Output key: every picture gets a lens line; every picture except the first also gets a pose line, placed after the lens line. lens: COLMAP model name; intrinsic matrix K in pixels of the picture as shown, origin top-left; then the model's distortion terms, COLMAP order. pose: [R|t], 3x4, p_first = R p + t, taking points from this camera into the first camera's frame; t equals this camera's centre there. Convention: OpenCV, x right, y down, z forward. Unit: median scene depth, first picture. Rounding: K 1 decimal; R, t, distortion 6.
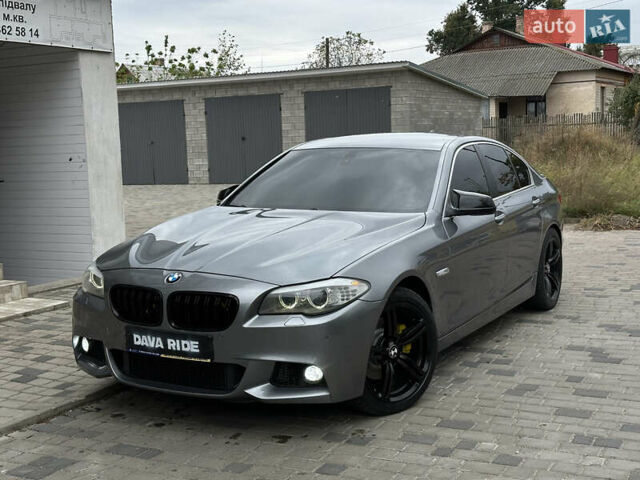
lens RADIAL K [[879.9, 0, 320.0], [0, 879.9, 240.0], [0, 0, 1]] dist [0.137488, -0.036721]
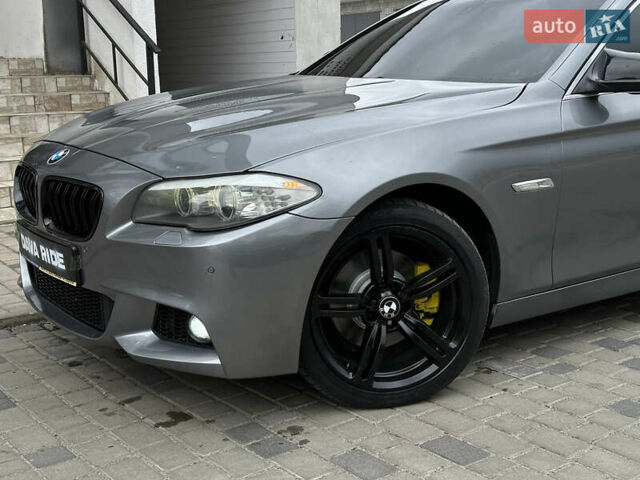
lens RADIAL K [[879.9, 0, 320.0], [0, 879.9, 240.0], [0, 0, 1]] dist [0.137488, -0.036721]
pose [[0.904554, 0.103354, -0.413643, 0.300149], [-0.063061, 0.991935, 0.109947, 0.019635], [0.421670, -0.073368, 0.903776, 0.472208]]
